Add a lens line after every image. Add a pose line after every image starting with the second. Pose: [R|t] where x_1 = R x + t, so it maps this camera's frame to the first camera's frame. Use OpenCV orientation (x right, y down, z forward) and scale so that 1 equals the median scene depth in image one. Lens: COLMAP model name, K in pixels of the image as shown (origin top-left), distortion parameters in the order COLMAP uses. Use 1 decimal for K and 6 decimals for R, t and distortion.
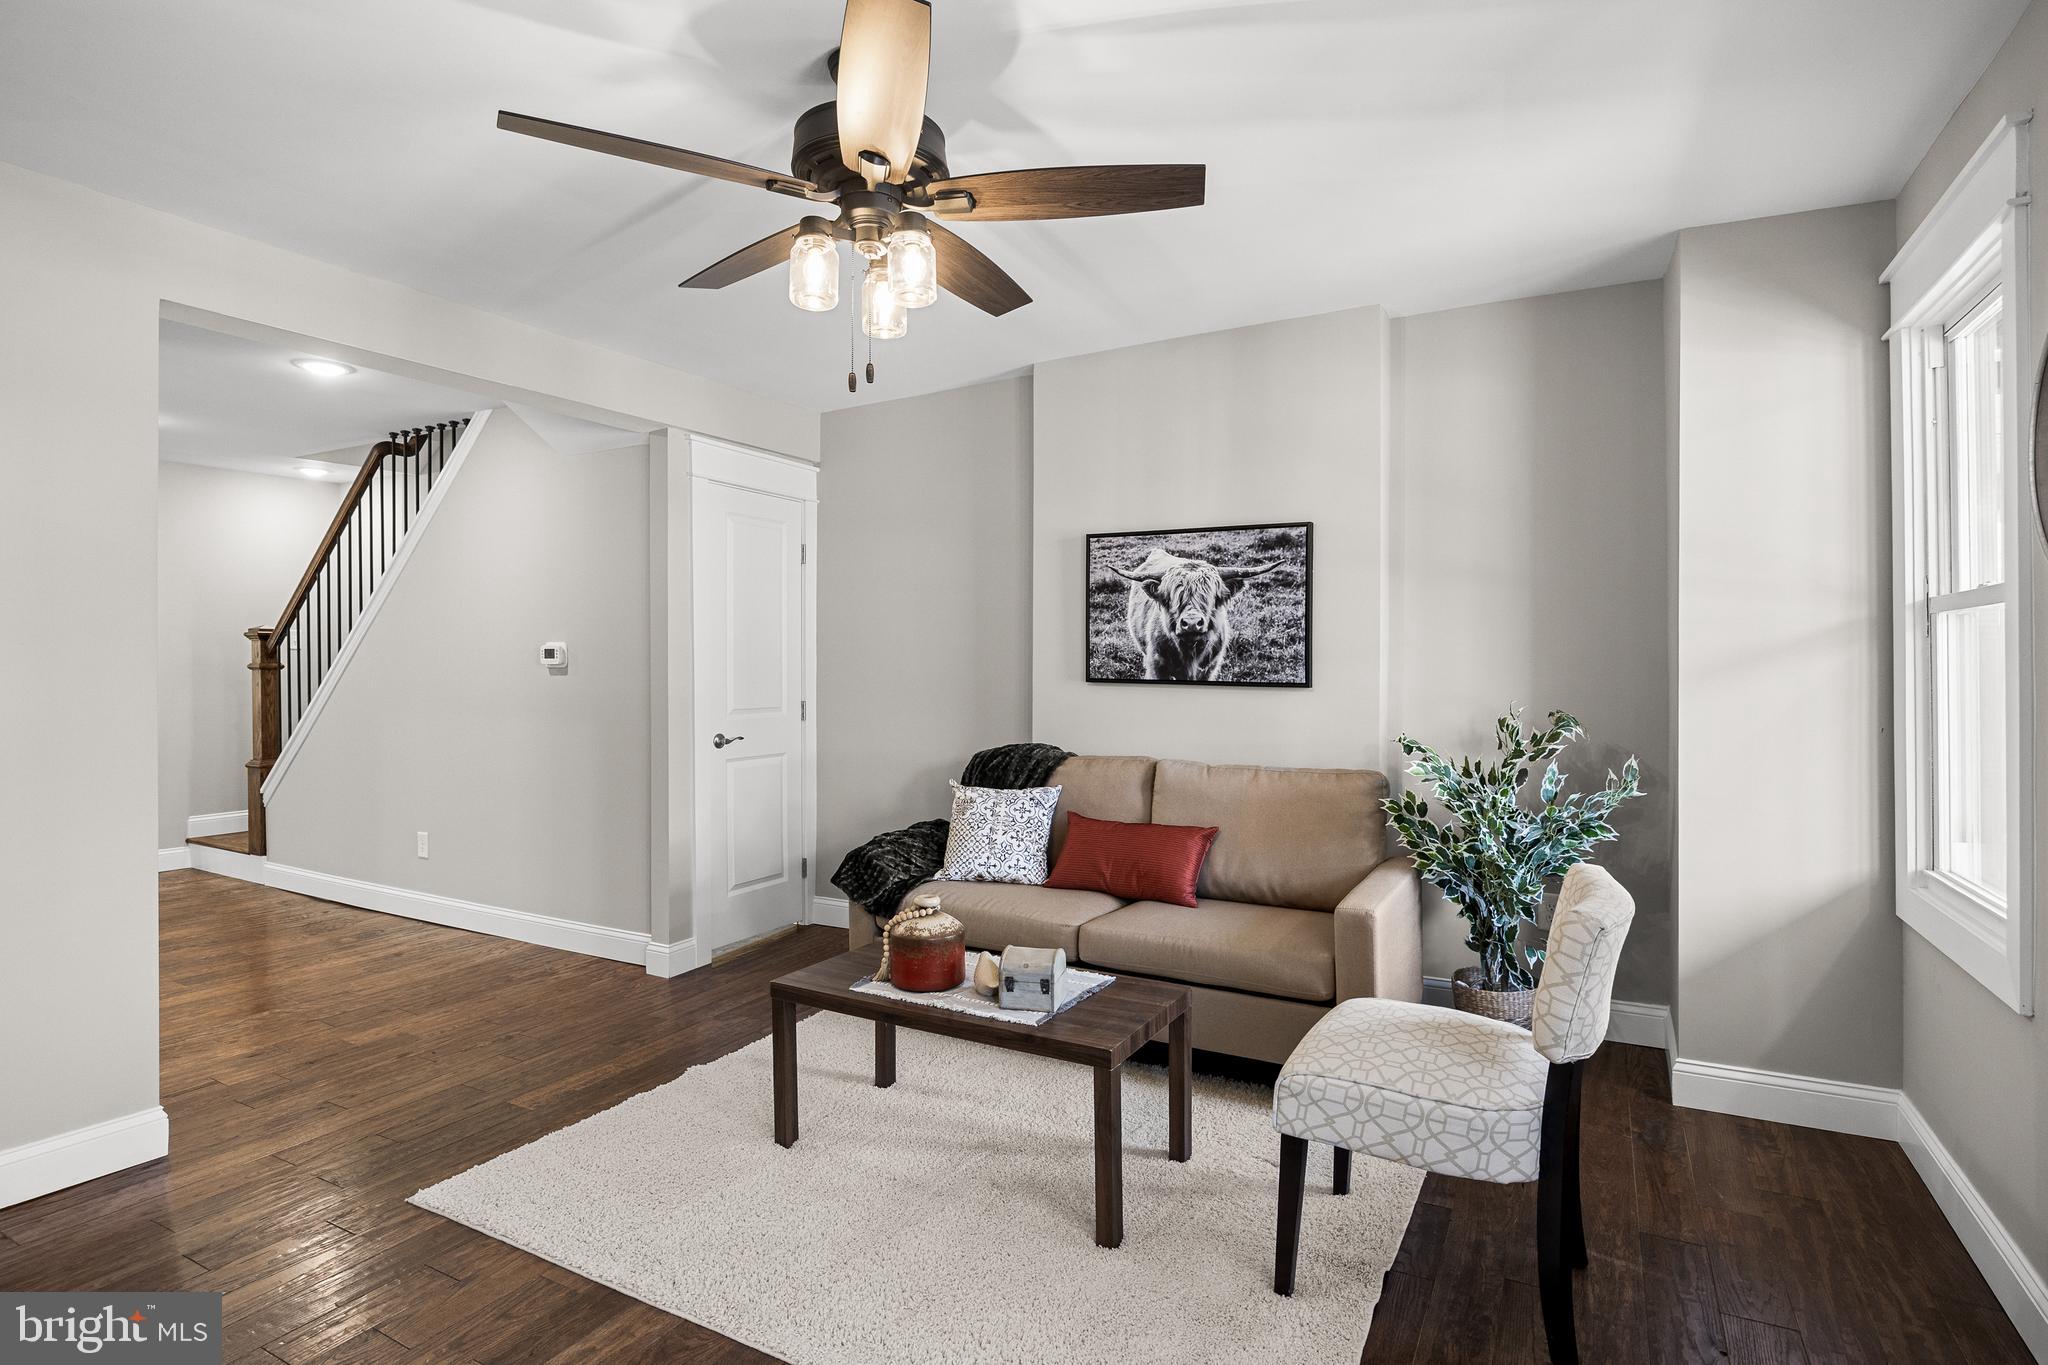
lens RADIAL K [[1011.1, 0, 1024.0], [0, 1011.1, 682.5], [0, 0, 1]] dist [-0.004636, -0.000367]
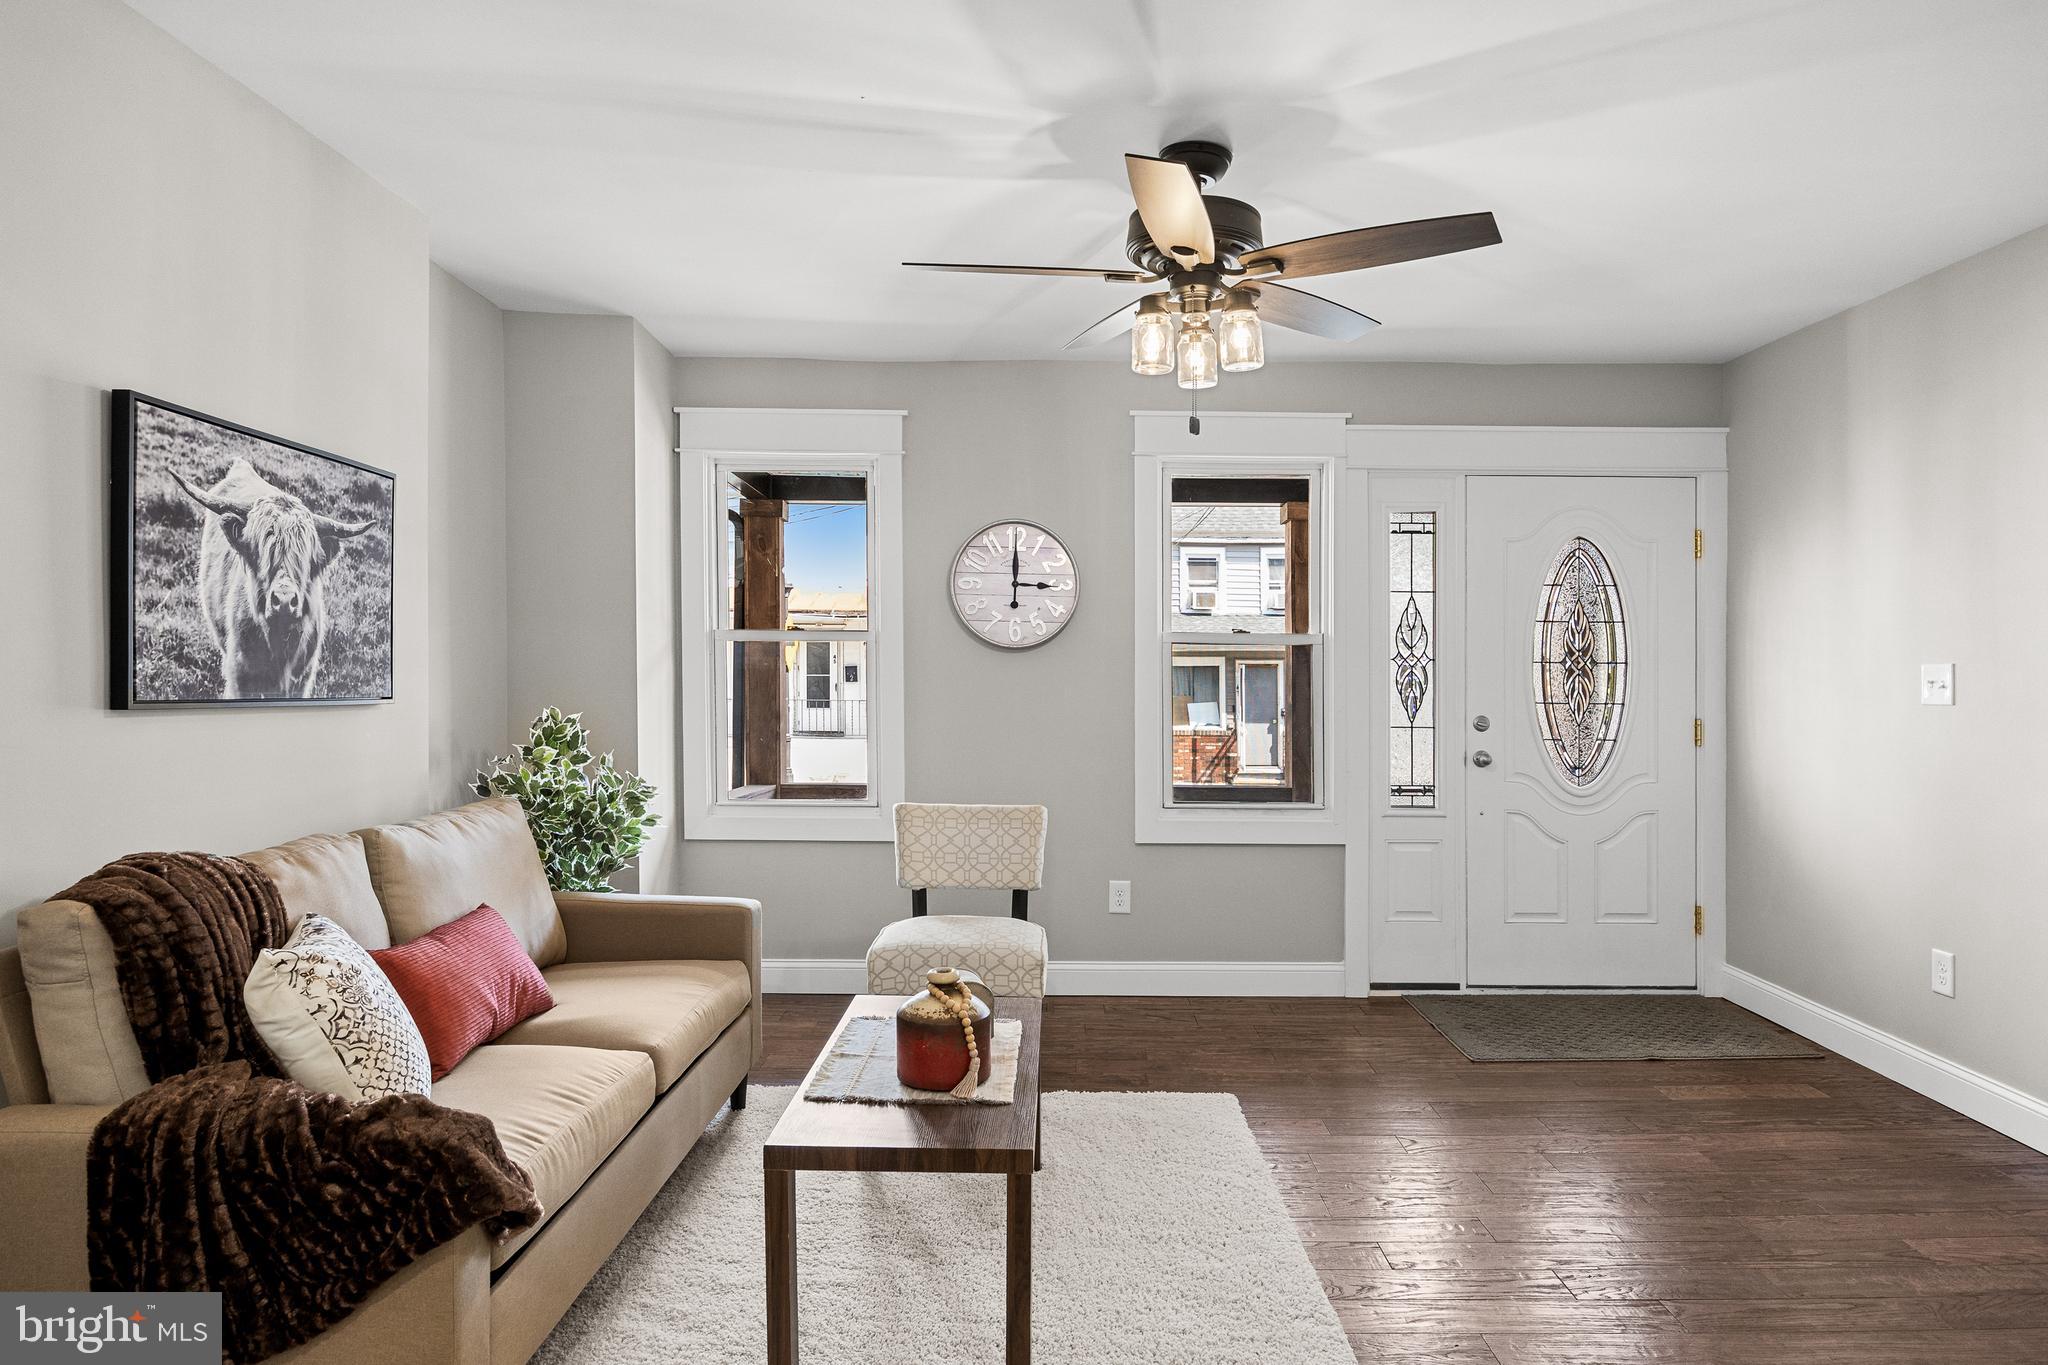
lens RADIAL K [[1234.1, 0, 1026.9], [0, 1234.1, 715.7], [0, 0, 1]] dist [0.005590, 0.000387]
pose [[-0.474548, -0.038103, 0.879405, -0.680509], [0.003349, 0.998977, 0.045091, -0.023251], [-0.880223, 0.024343, -0.473935, 0.973135]]
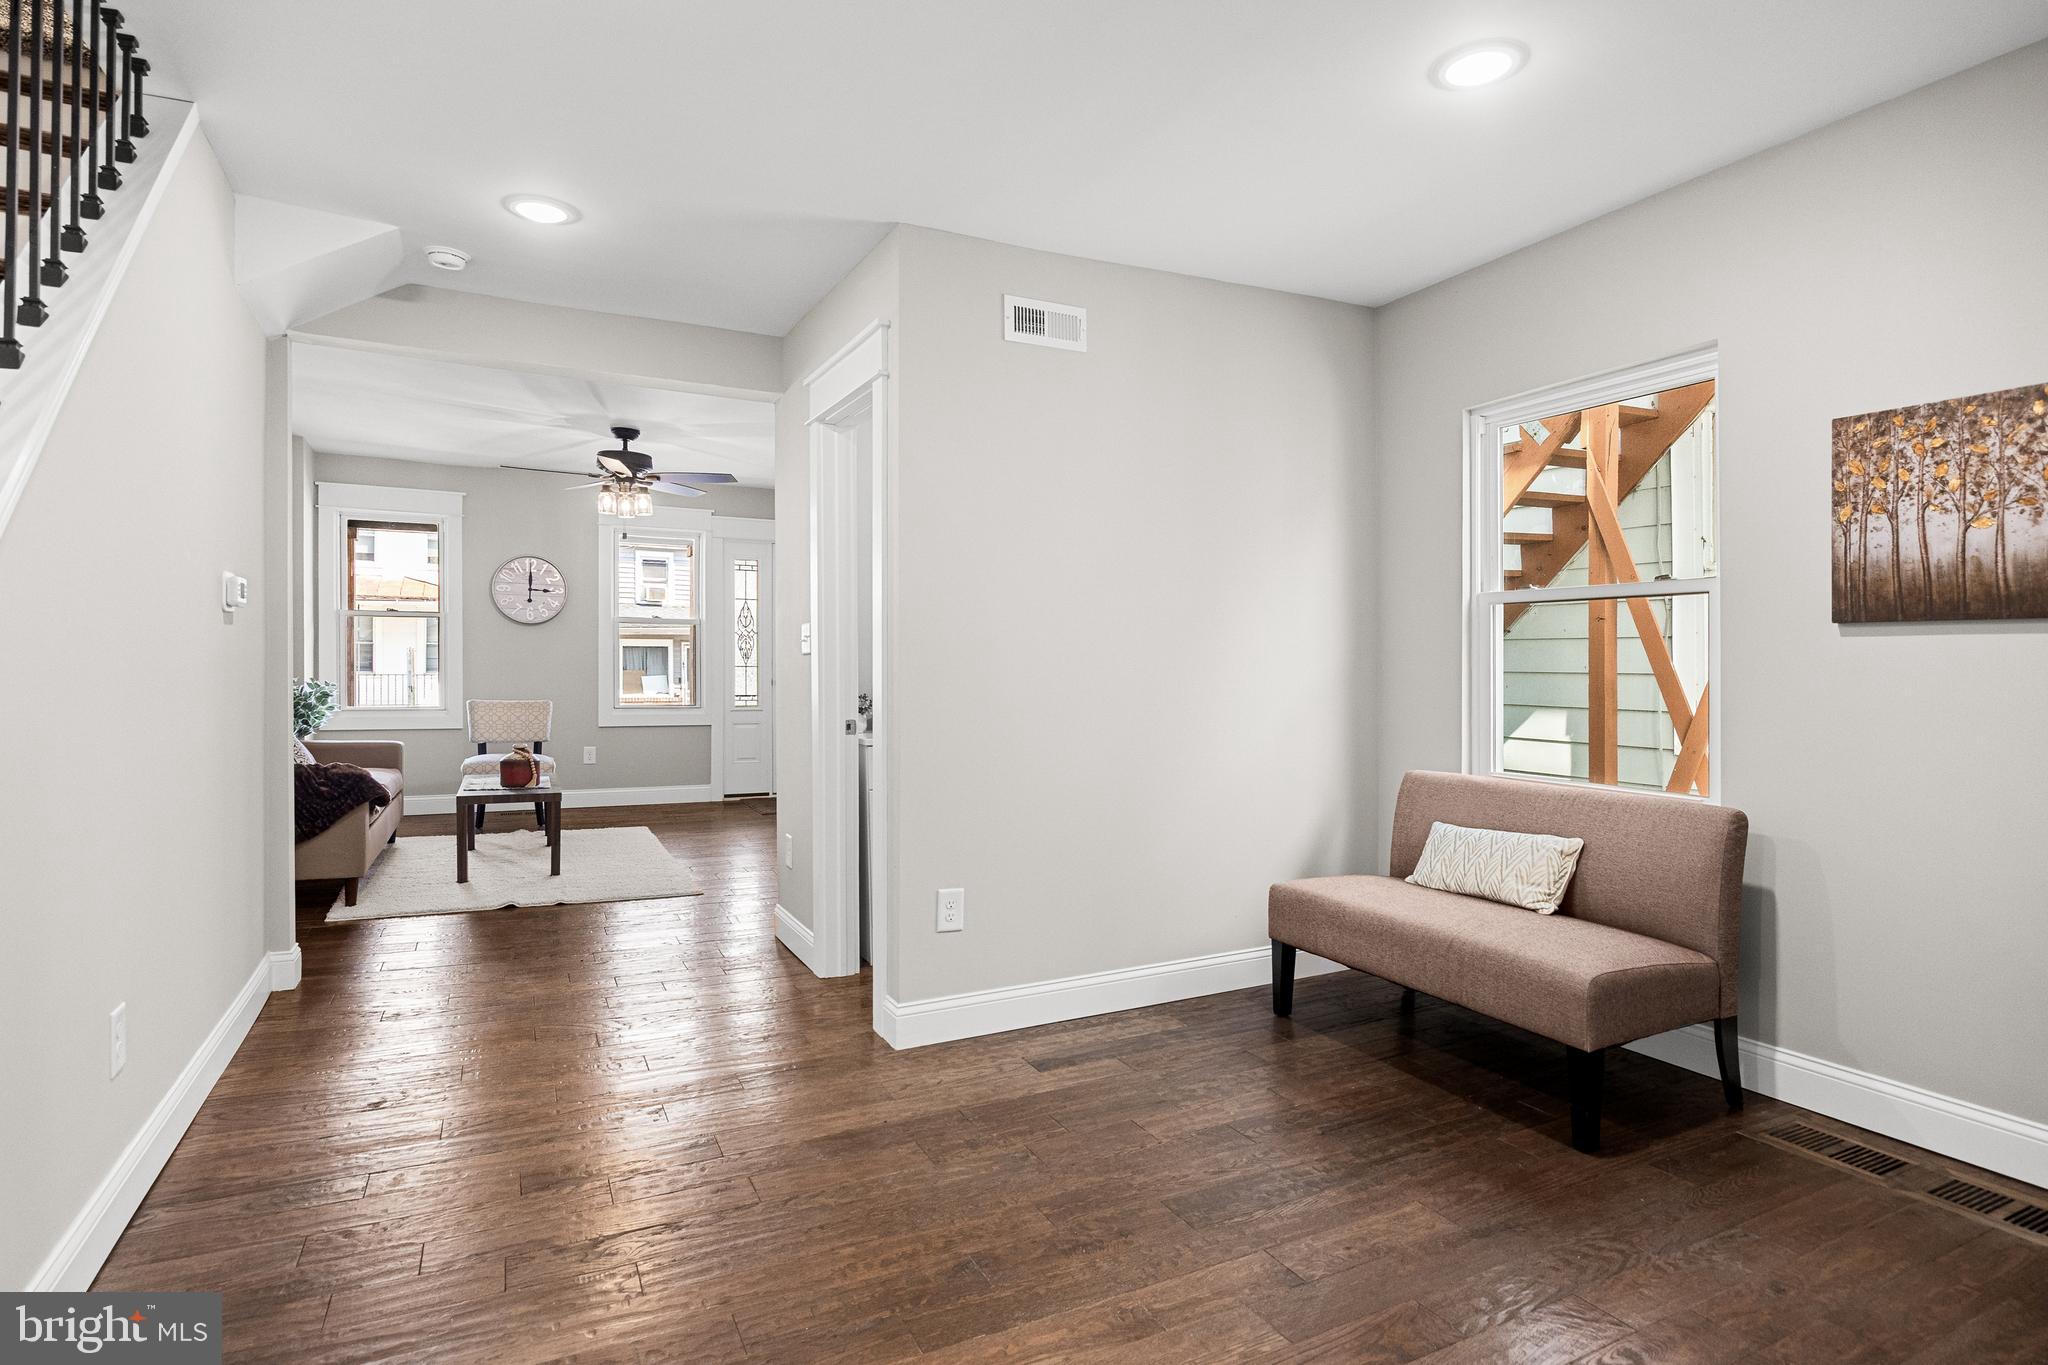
lens RADIAL K [[1064.0, 0, 1022.9], [0, 1064.0, 654.8], [0, 0, 1]] dist [0.002485, 0.000630]
pose [[-0.821411, -0.009587, 0.570257, -1.495755], [-0.006410, 0.999951, 0.007578, 0.002503], [-0.570301, 0.002569, -0.821432, 1.516264]]
